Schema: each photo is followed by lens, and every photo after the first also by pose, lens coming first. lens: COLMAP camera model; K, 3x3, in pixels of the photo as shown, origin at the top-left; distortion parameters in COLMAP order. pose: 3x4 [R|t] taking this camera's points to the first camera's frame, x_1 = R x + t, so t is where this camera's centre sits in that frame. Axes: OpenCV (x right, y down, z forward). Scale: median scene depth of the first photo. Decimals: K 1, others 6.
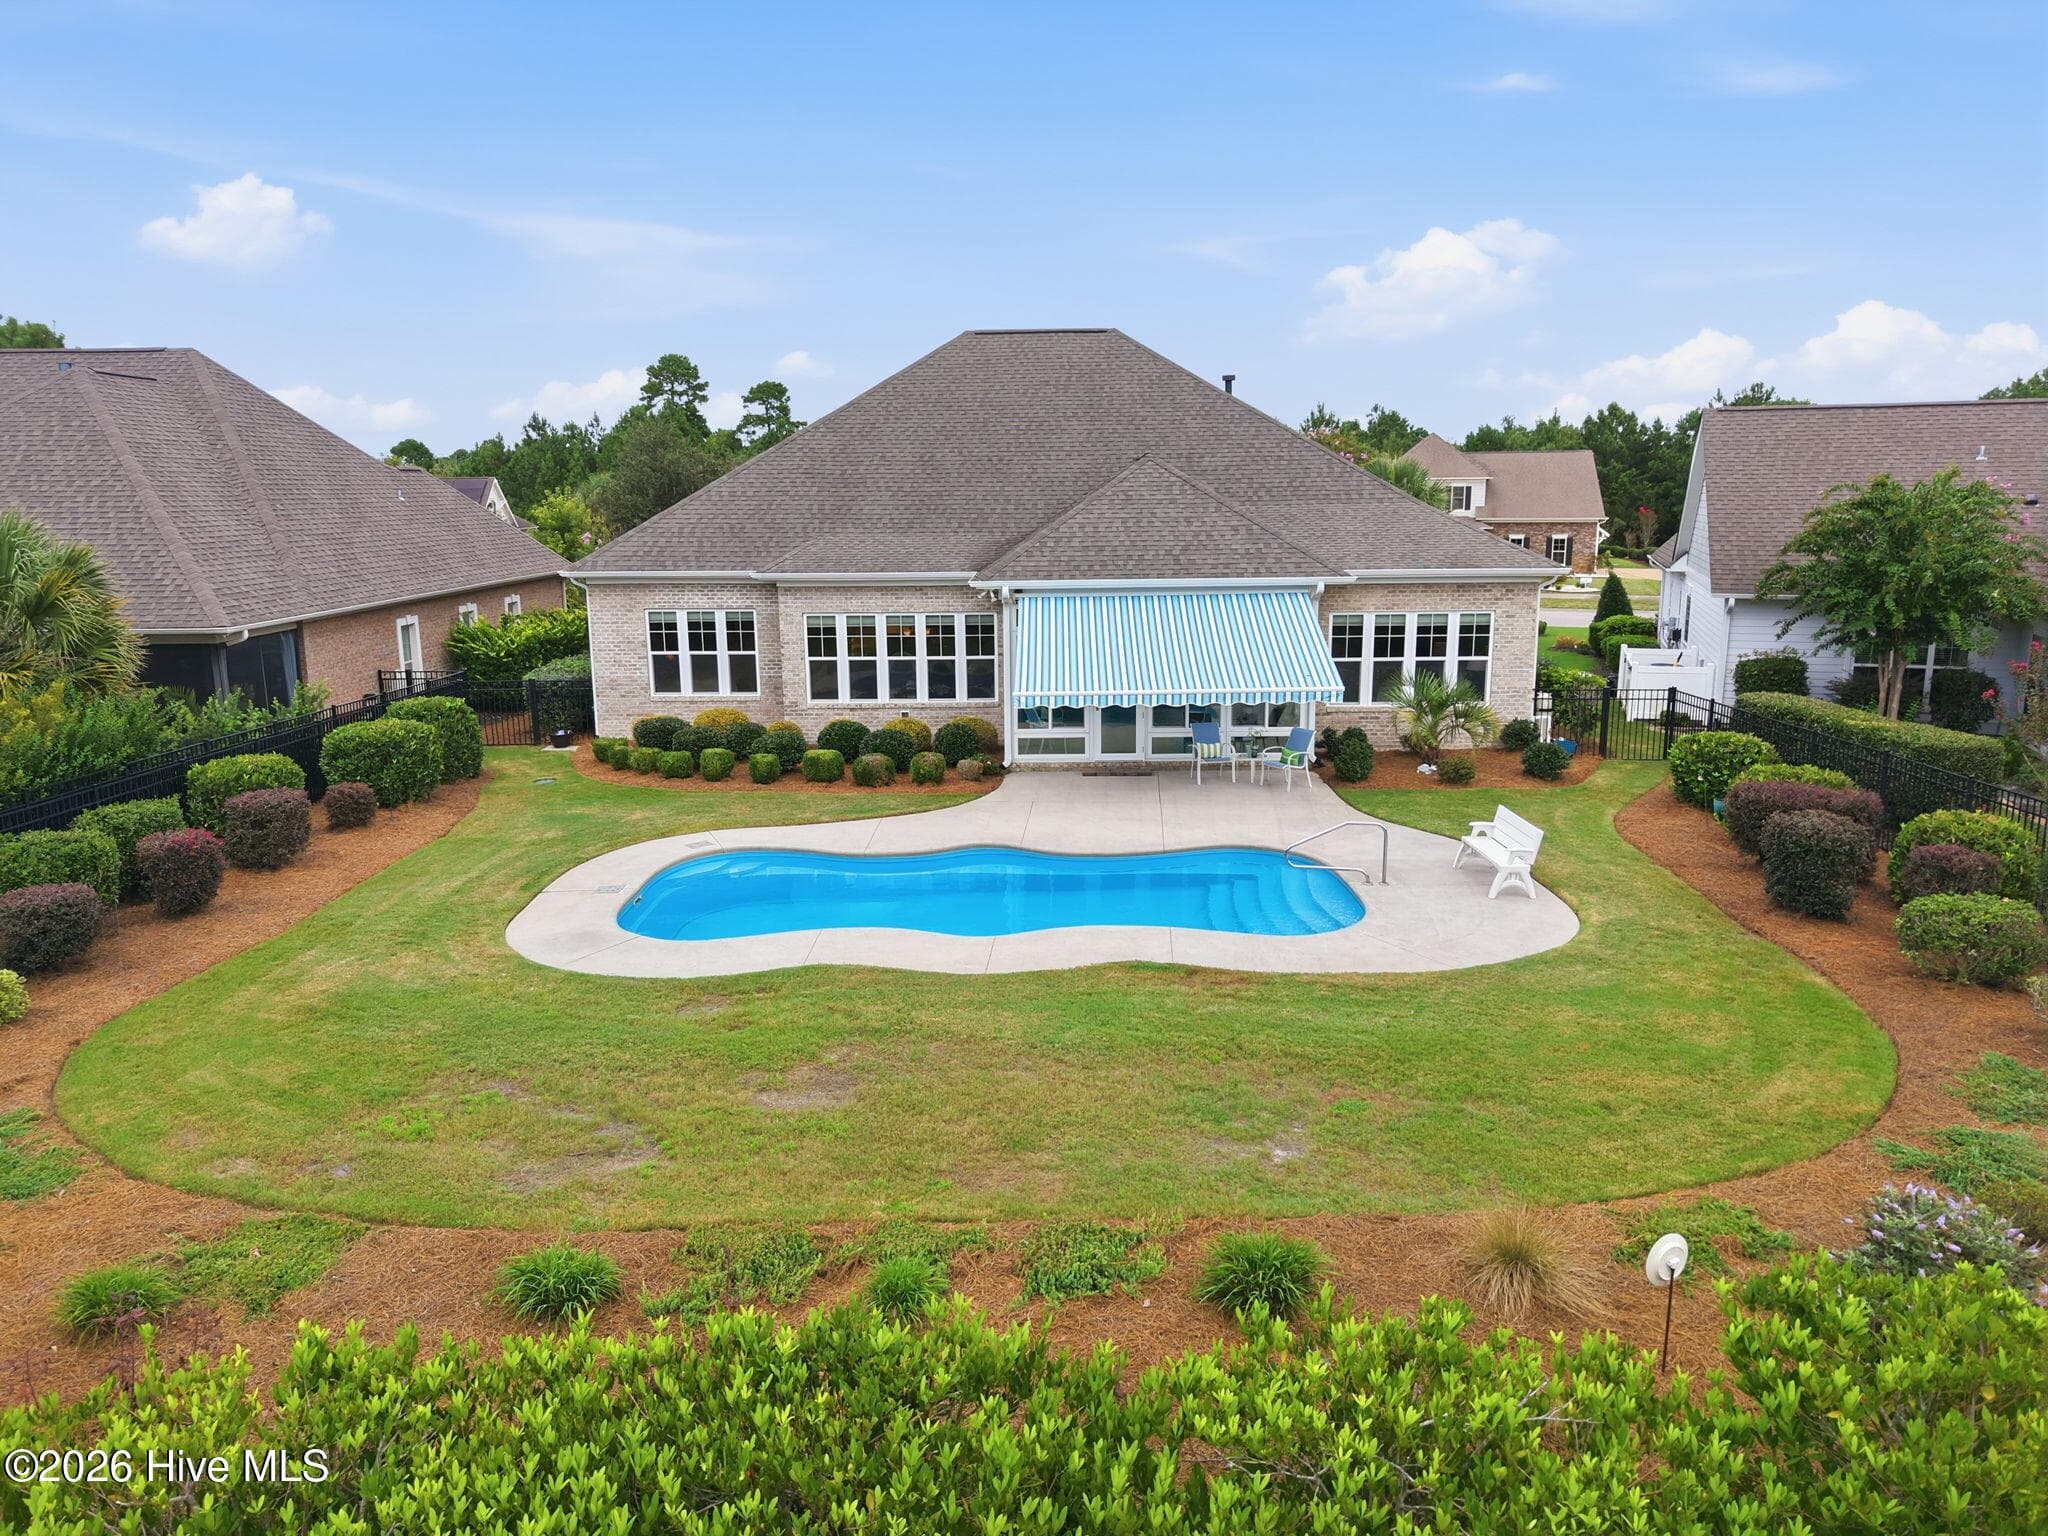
lens RADIAL K [[1377.8, 0, 1088.1], [0, 1377.8, 776.9], [0, 0, 1]] dist [0.029604, -0.022141]
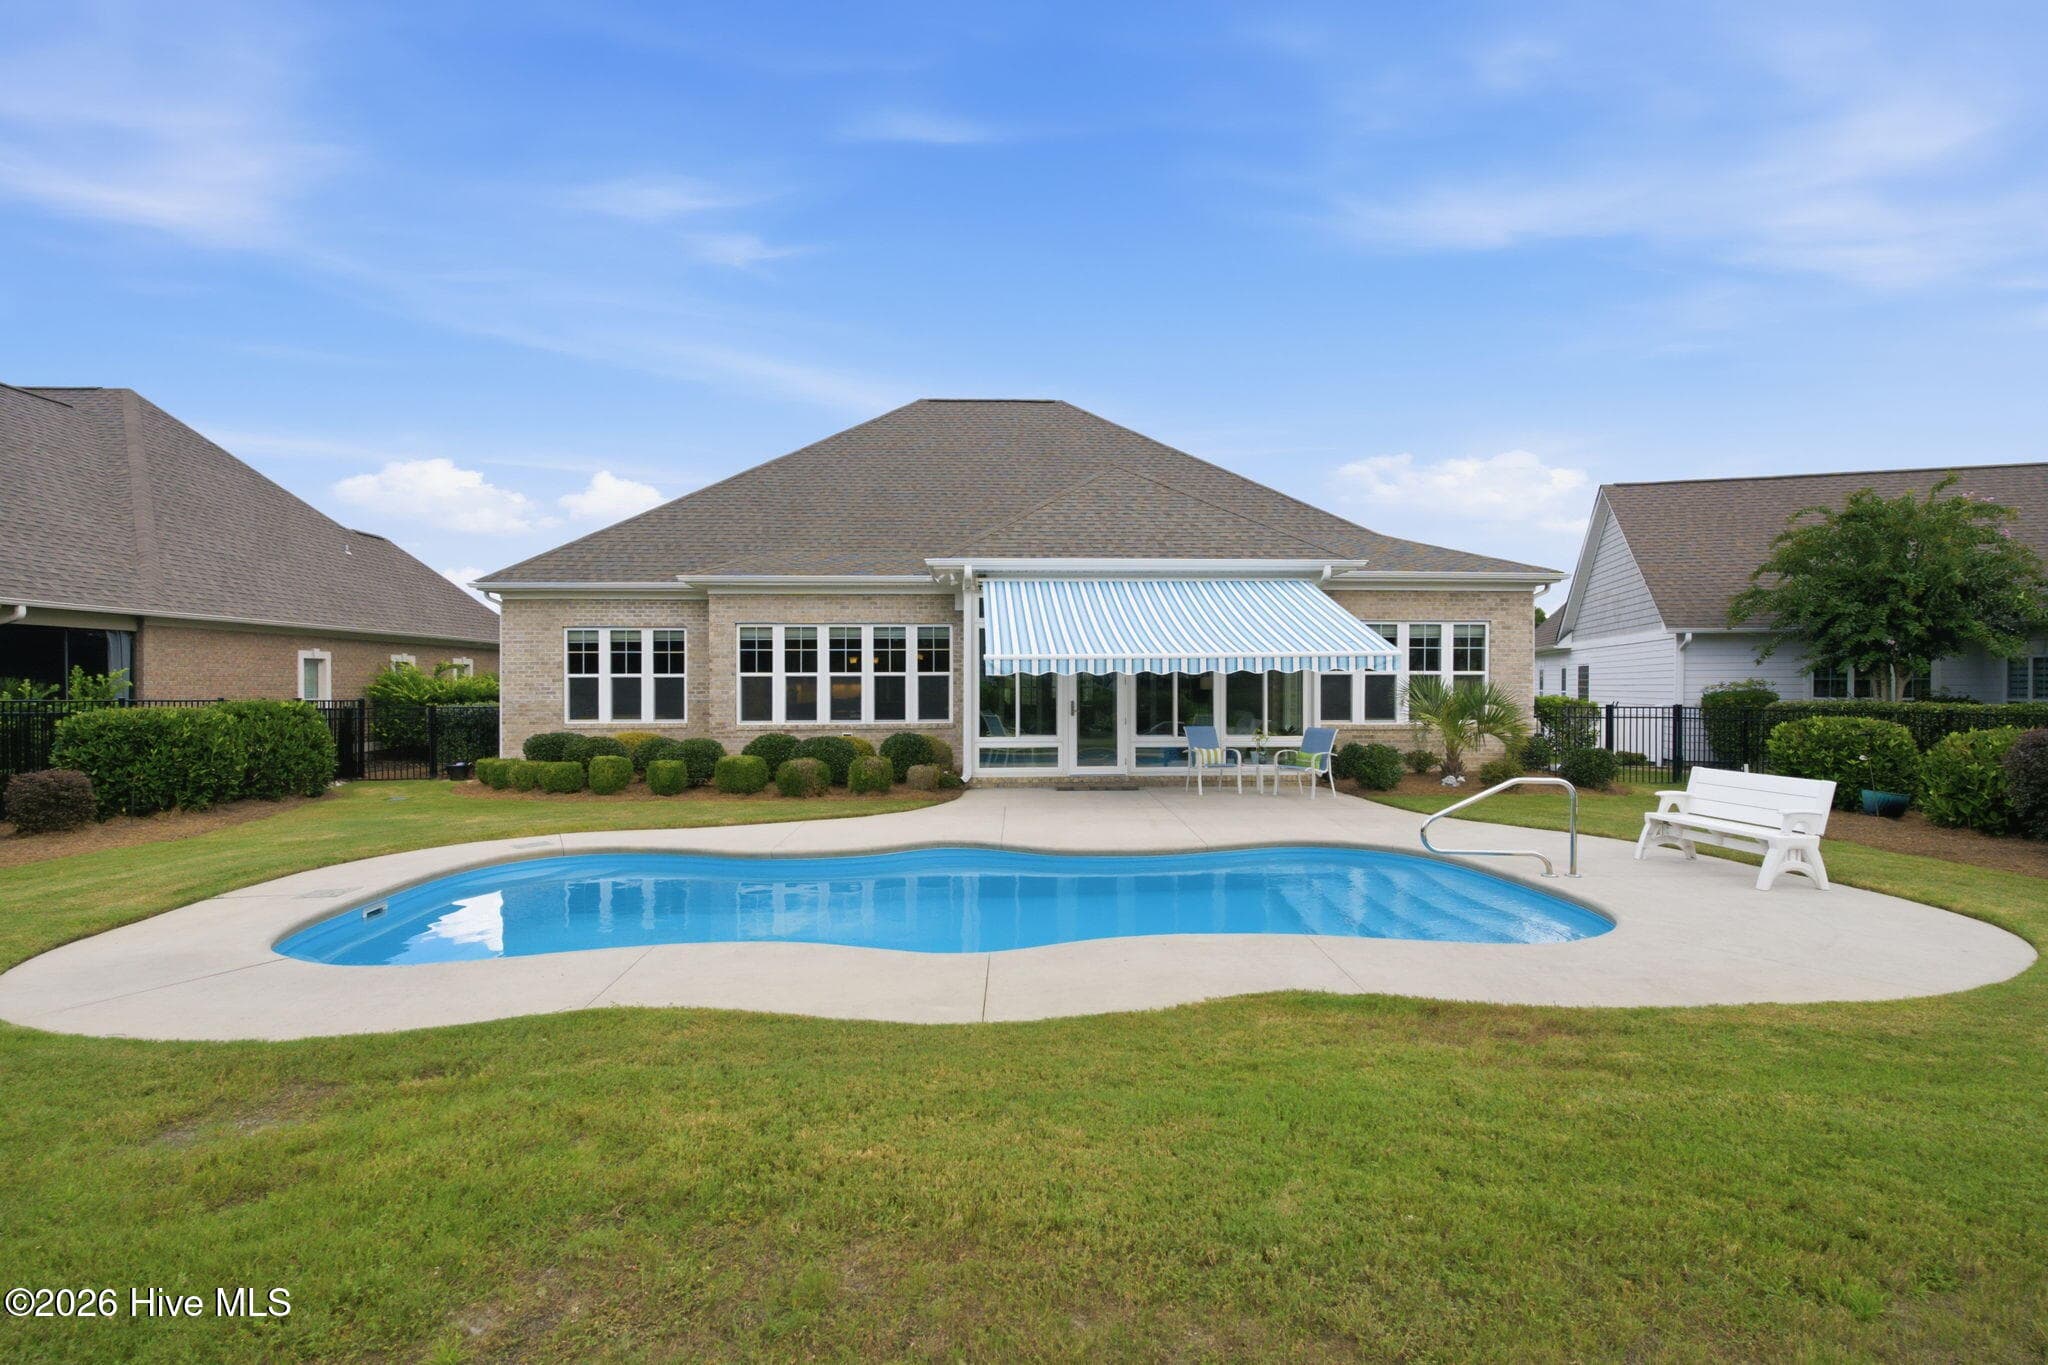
lens RADIAL K [[994.4, 0, 1050.1], [0, 994.4, 698.0], [0, 0, 1]] dist [-0.005603, 0.001630]
pose [[0.998397, 0.001630, 0.056571, -0.039456], [0.009333, 0.981159, -0.192976, 0.056470], [-0.055820, 0.193195, 0.979571, 0.368193]]
